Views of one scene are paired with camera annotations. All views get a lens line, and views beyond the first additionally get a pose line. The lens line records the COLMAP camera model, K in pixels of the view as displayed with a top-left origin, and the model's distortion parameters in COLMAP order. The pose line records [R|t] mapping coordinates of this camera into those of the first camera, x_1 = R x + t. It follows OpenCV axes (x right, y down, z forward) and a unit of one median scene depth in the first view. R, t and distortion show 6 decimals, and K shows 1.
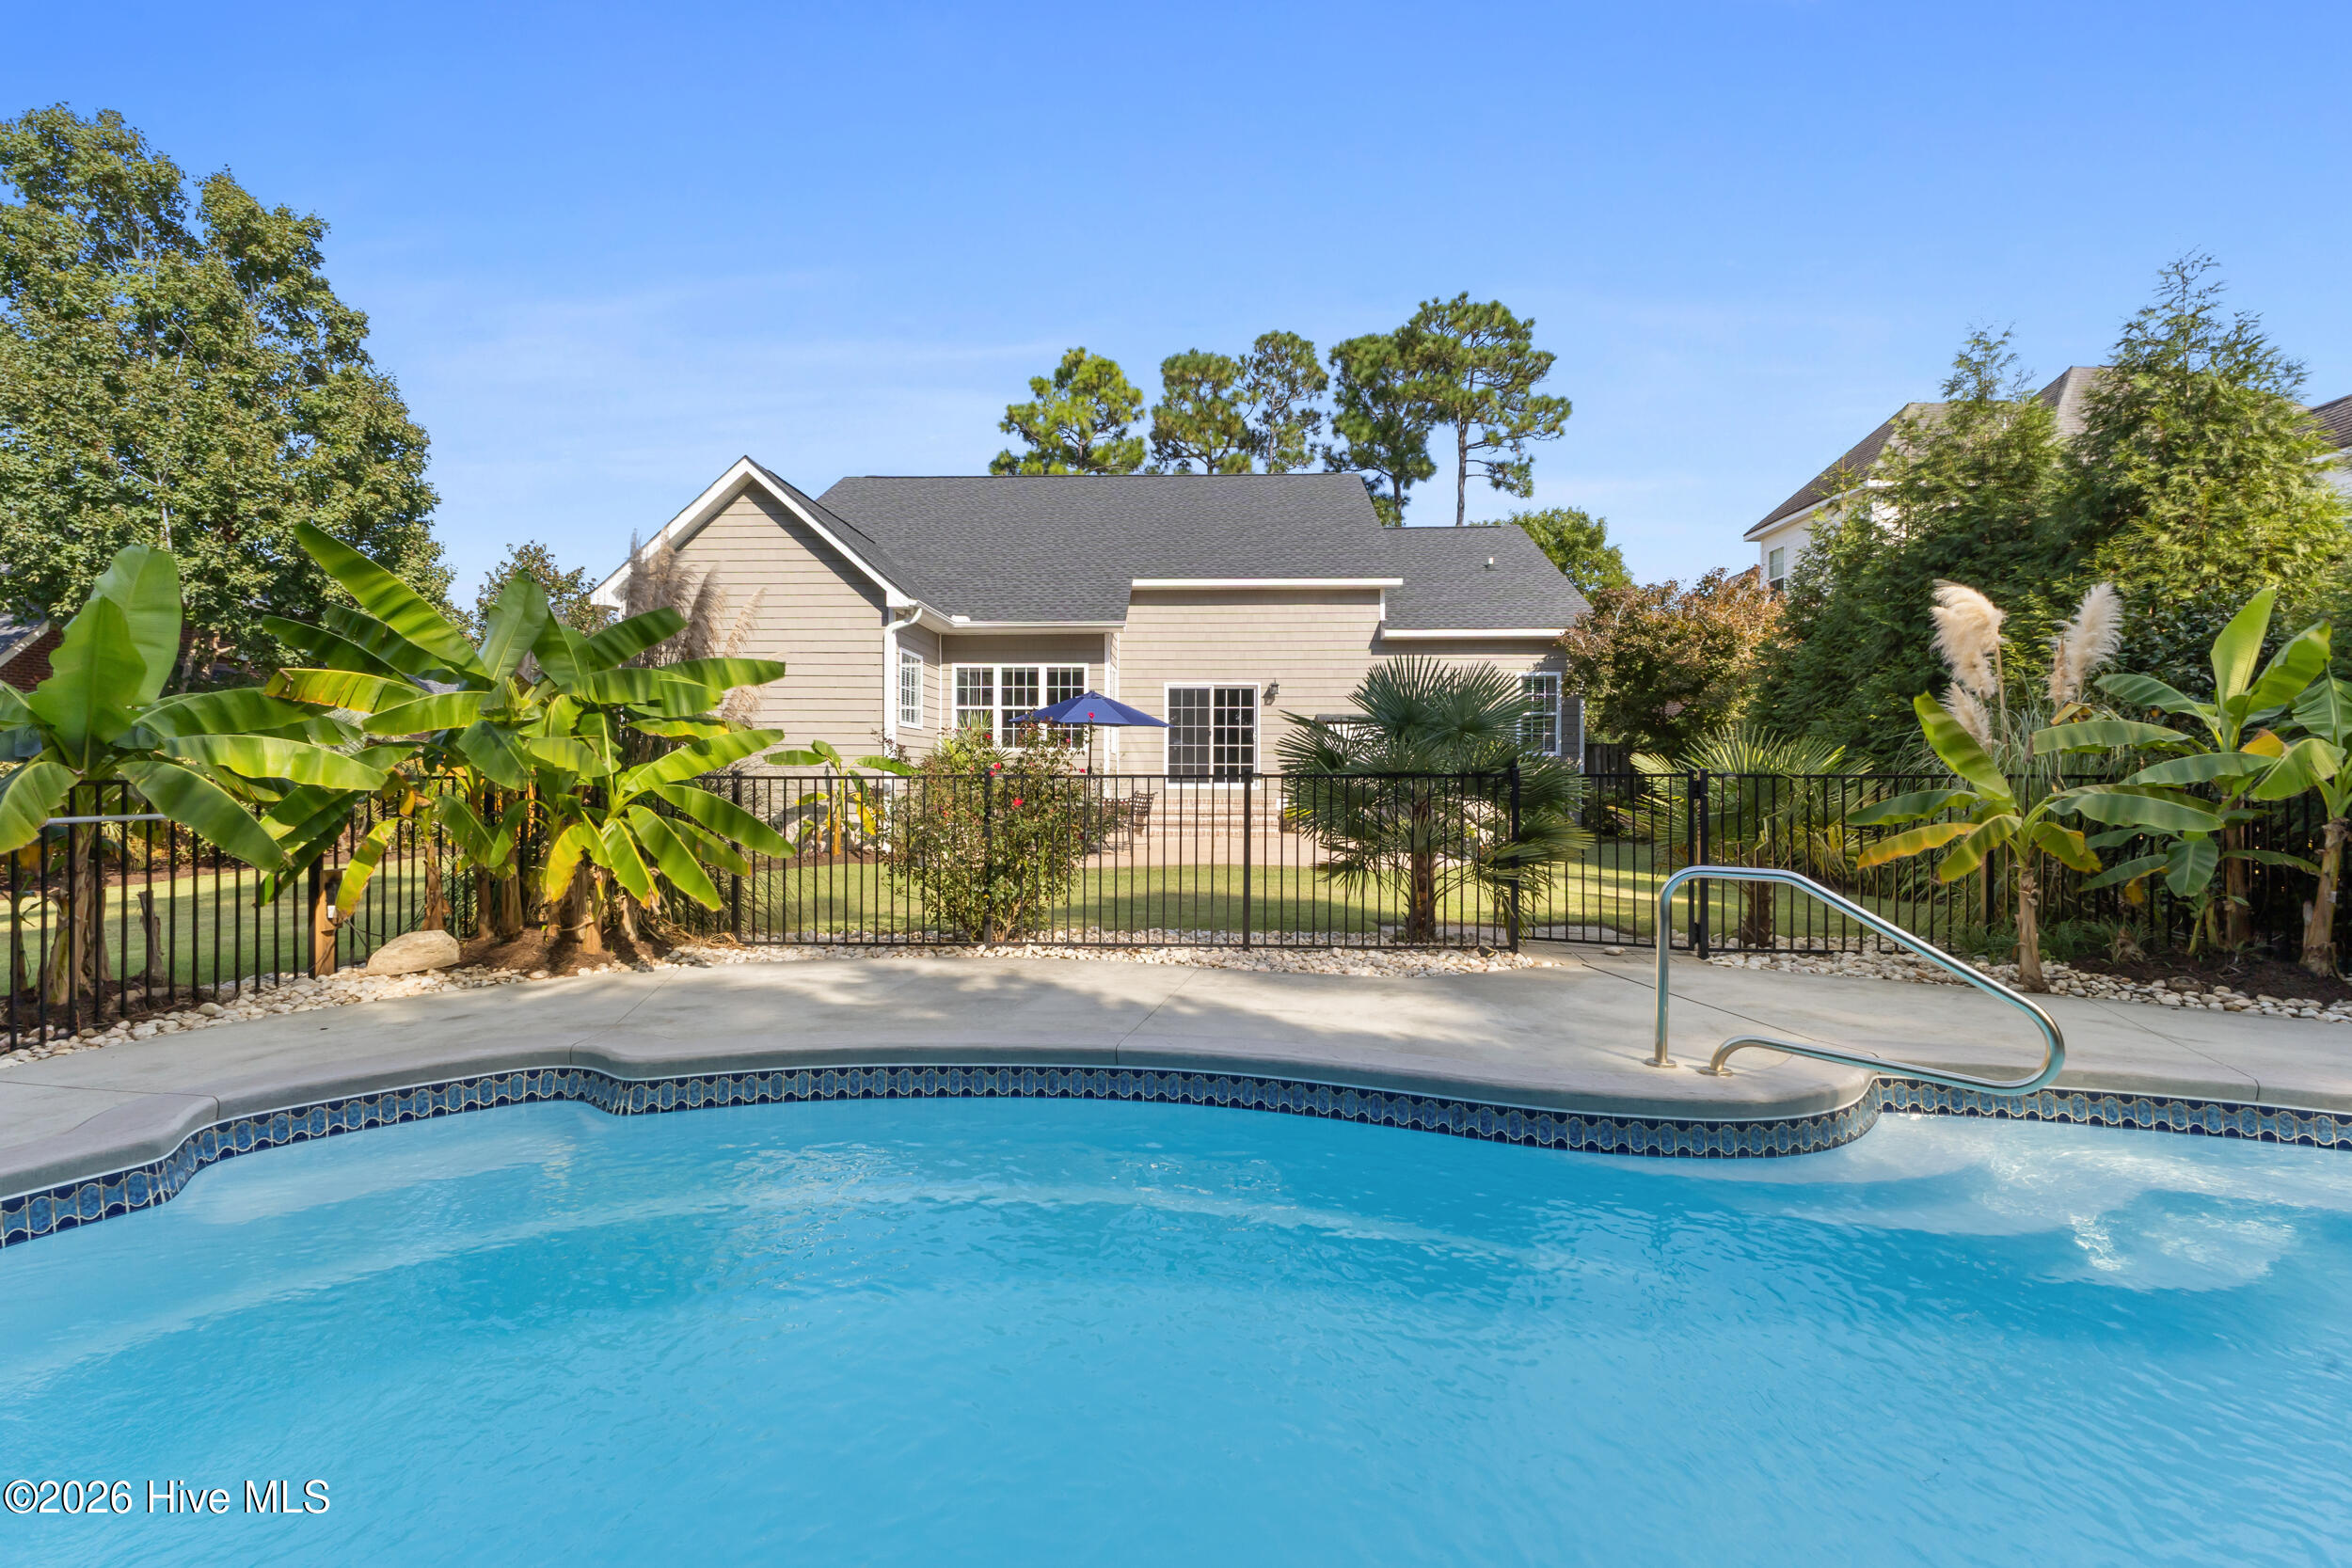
lens RADIAL K [[995.8, 0, 1176.0], [0, 995.8, 784.0], [0, 0, 1]] dist [0.000031, 0.000058]
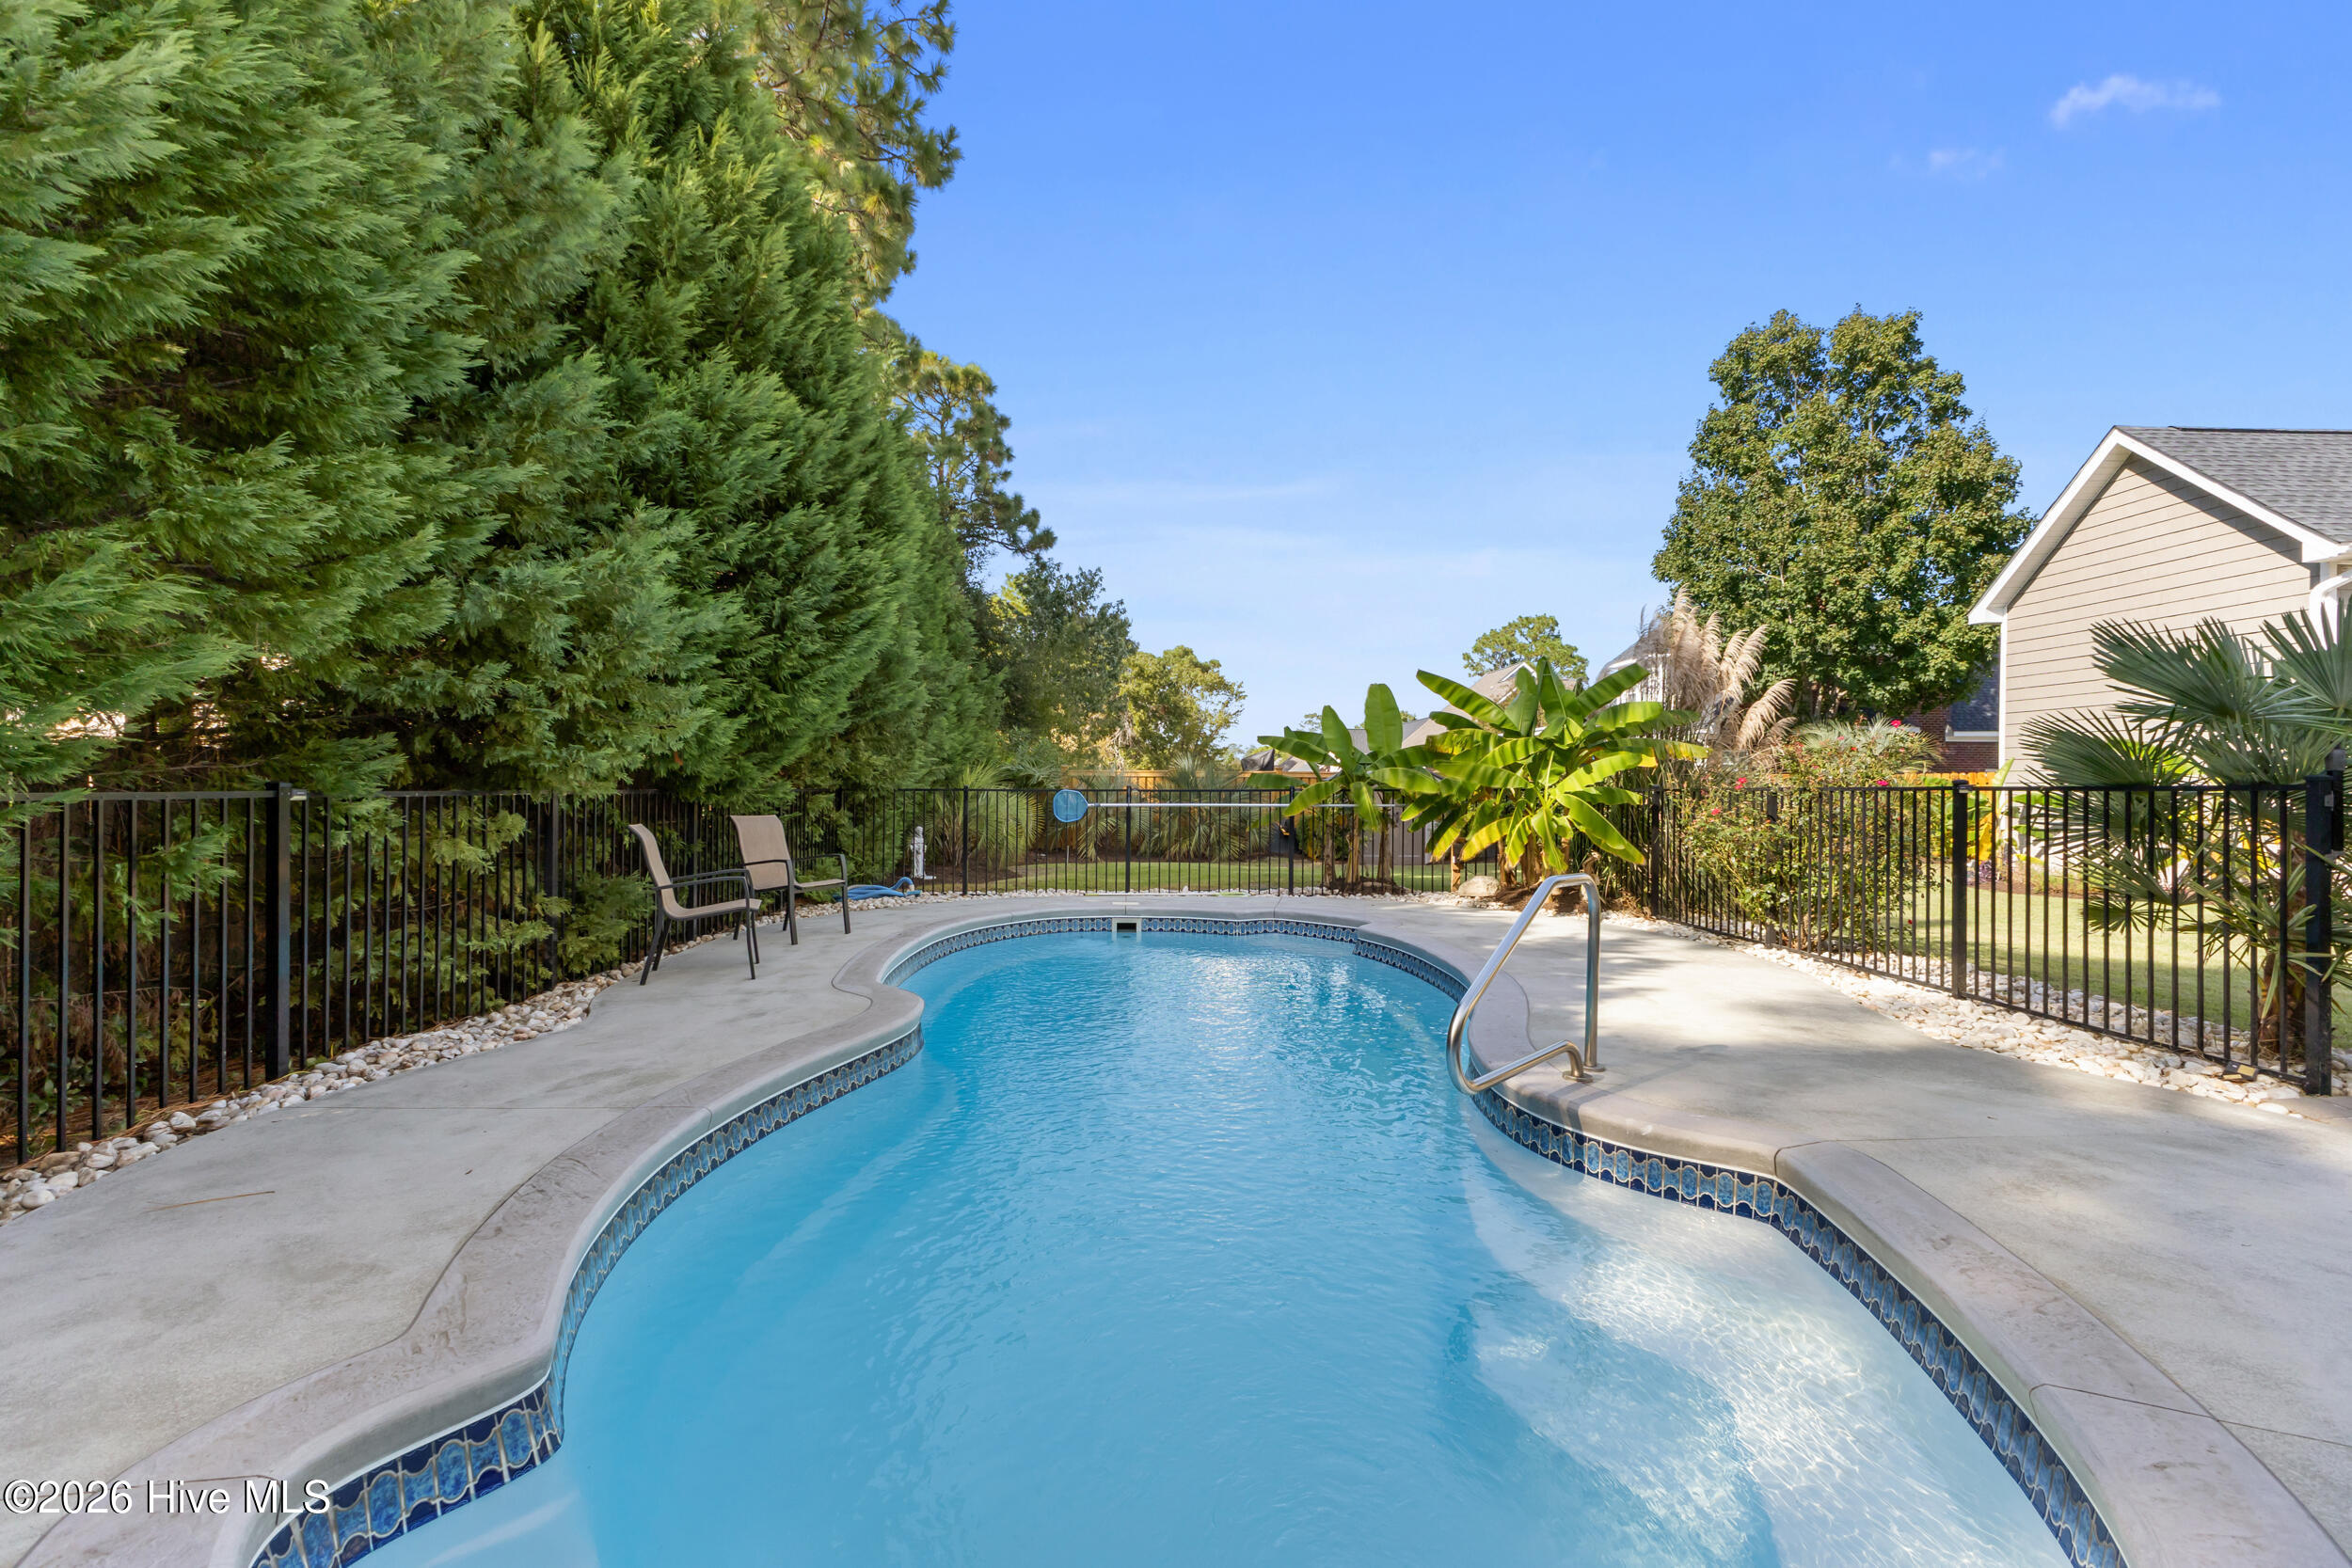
lens RADIAL K [[995.8, 0, 1176.0], [0, 995.8, 784.0], [0, 0, 1]] dist [0.000031, 0.000058]
pose [[0.079597, -0.009361, -0.996783, 0.253592], [-0.013357, 0.999856, -0.010456, 0.004104], [0.996738, 0.014146, 0.079461, 0.071543]]
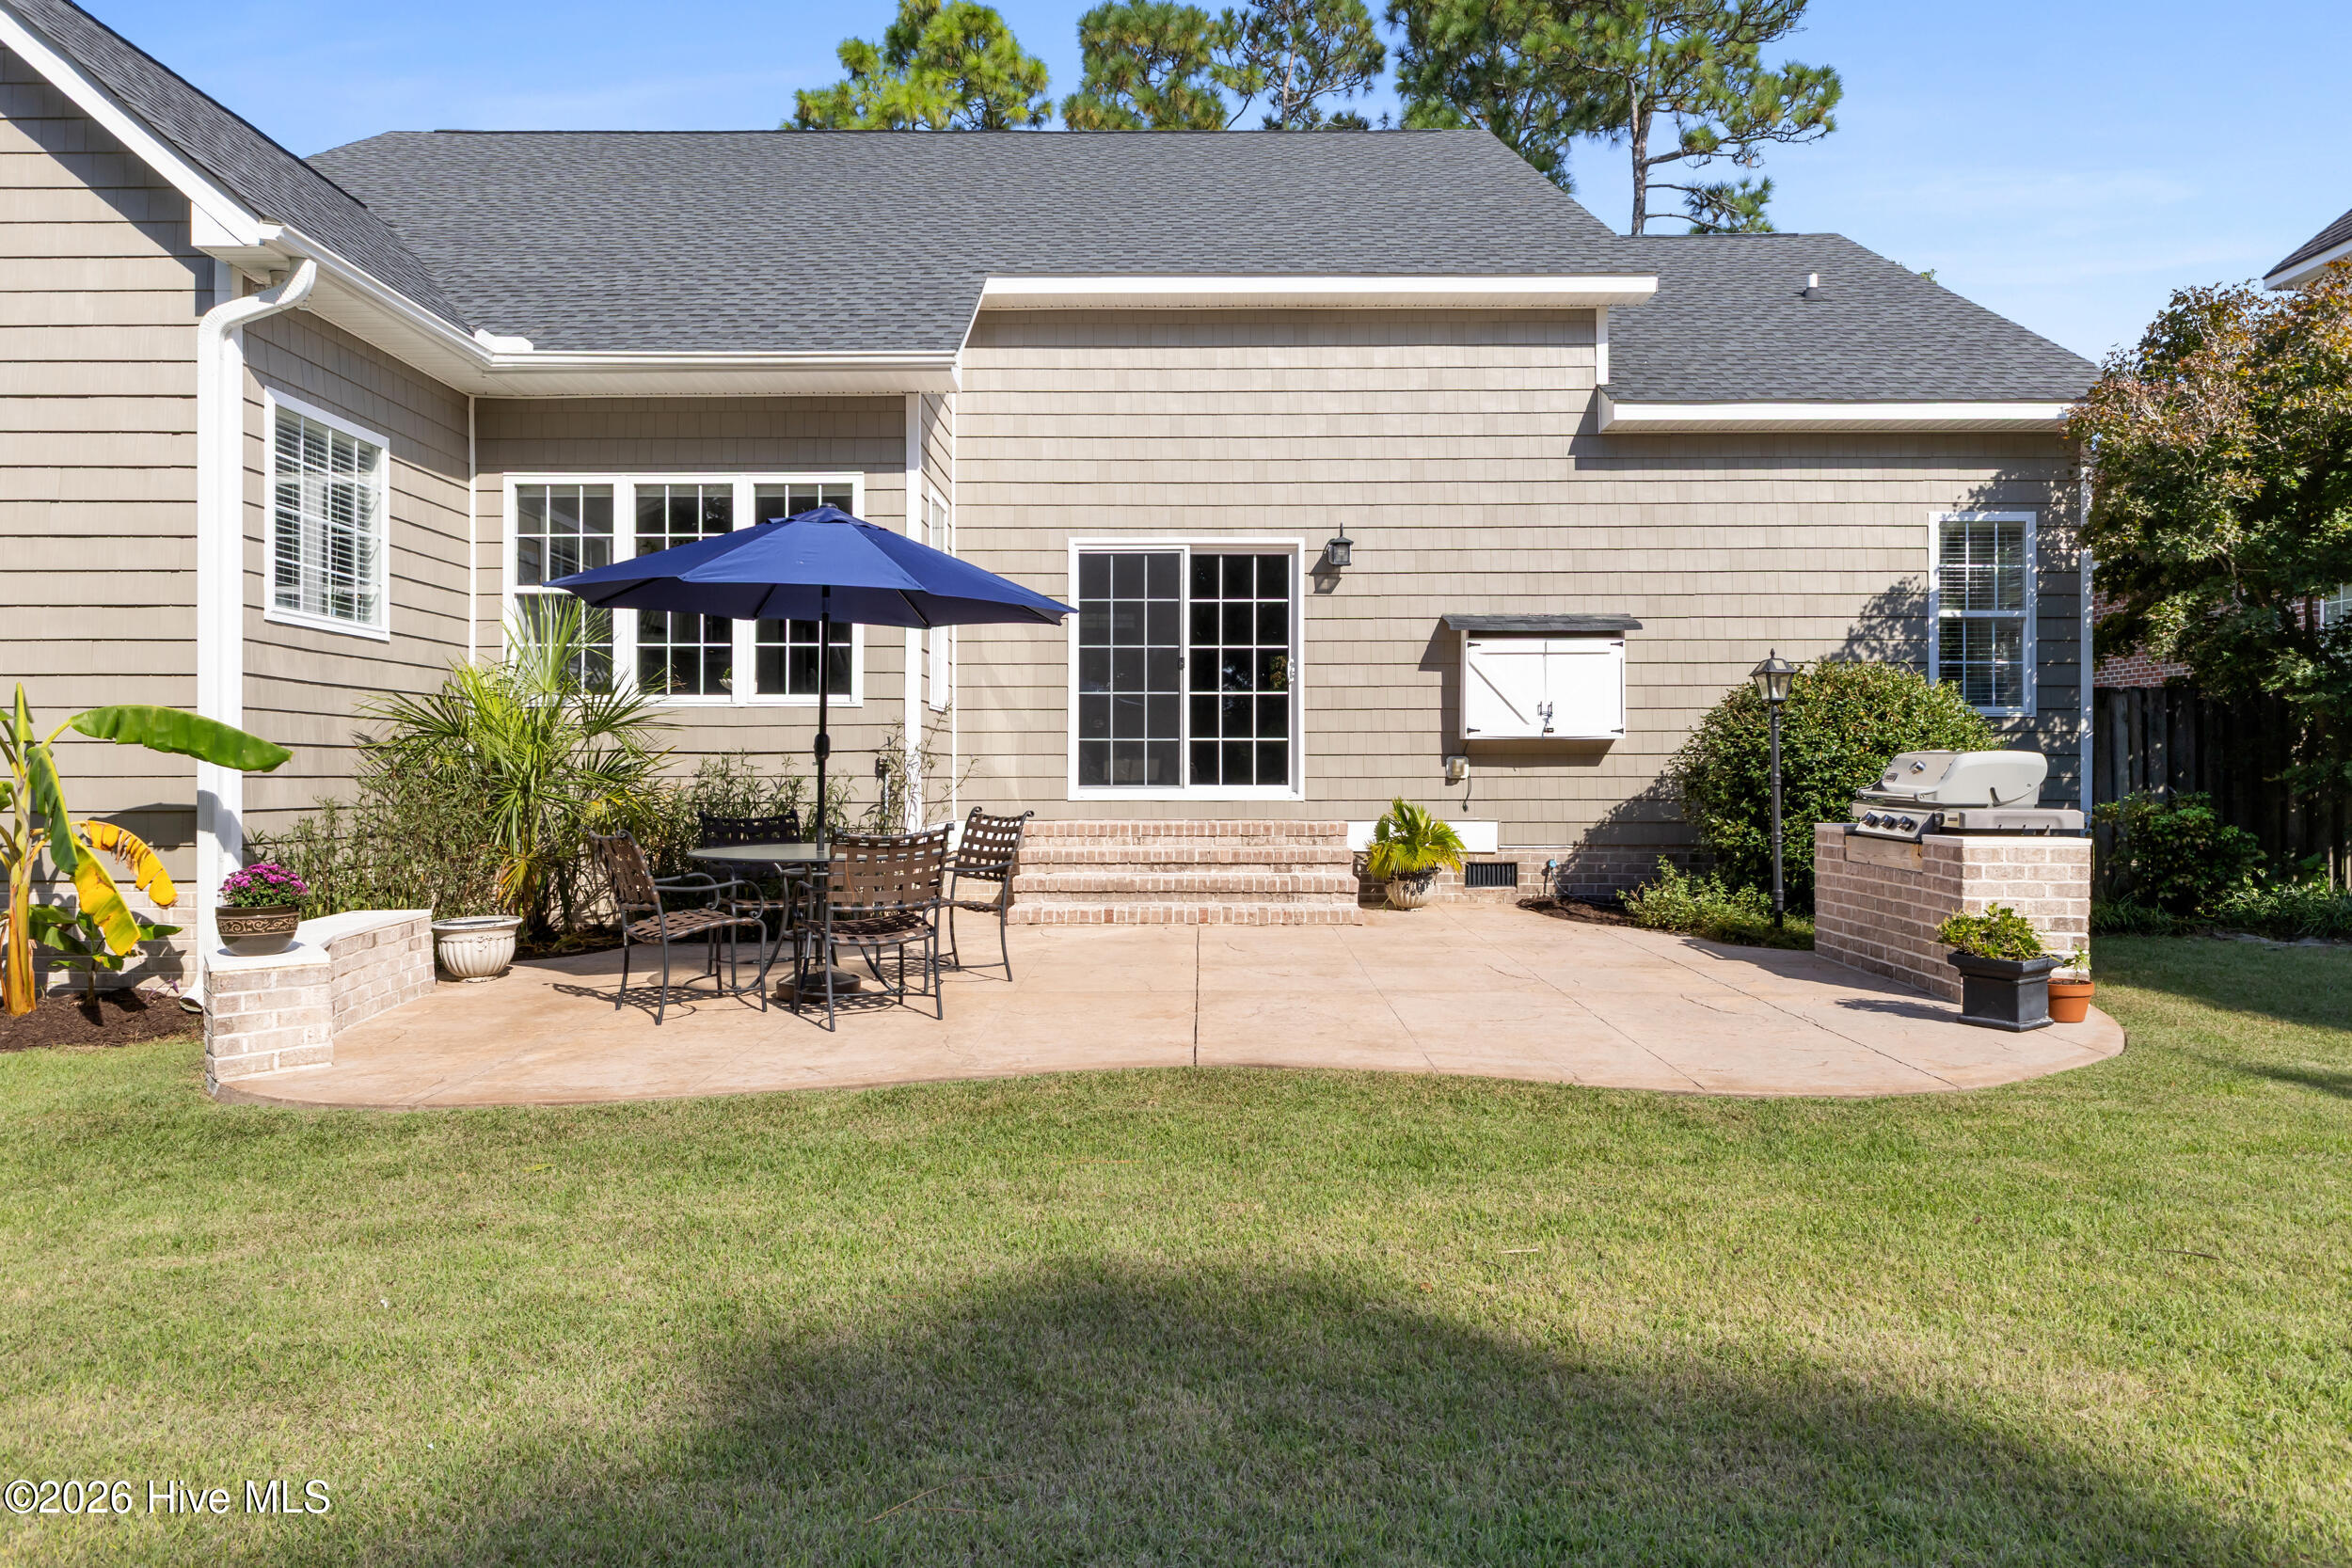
lens RADIAL K [[1573.8, 0, 1176.0], [0, 1573.8, 784.0], [0, 0, 1]] dist [0.000820, 0.000292]
pose [[0.999253, -0.003755, 0.038467, 0.006301], [0.003867, 0.999988, -0.002842, 0.000171], [-0.038456, 0.002988, 0.999256, 0.316993]]
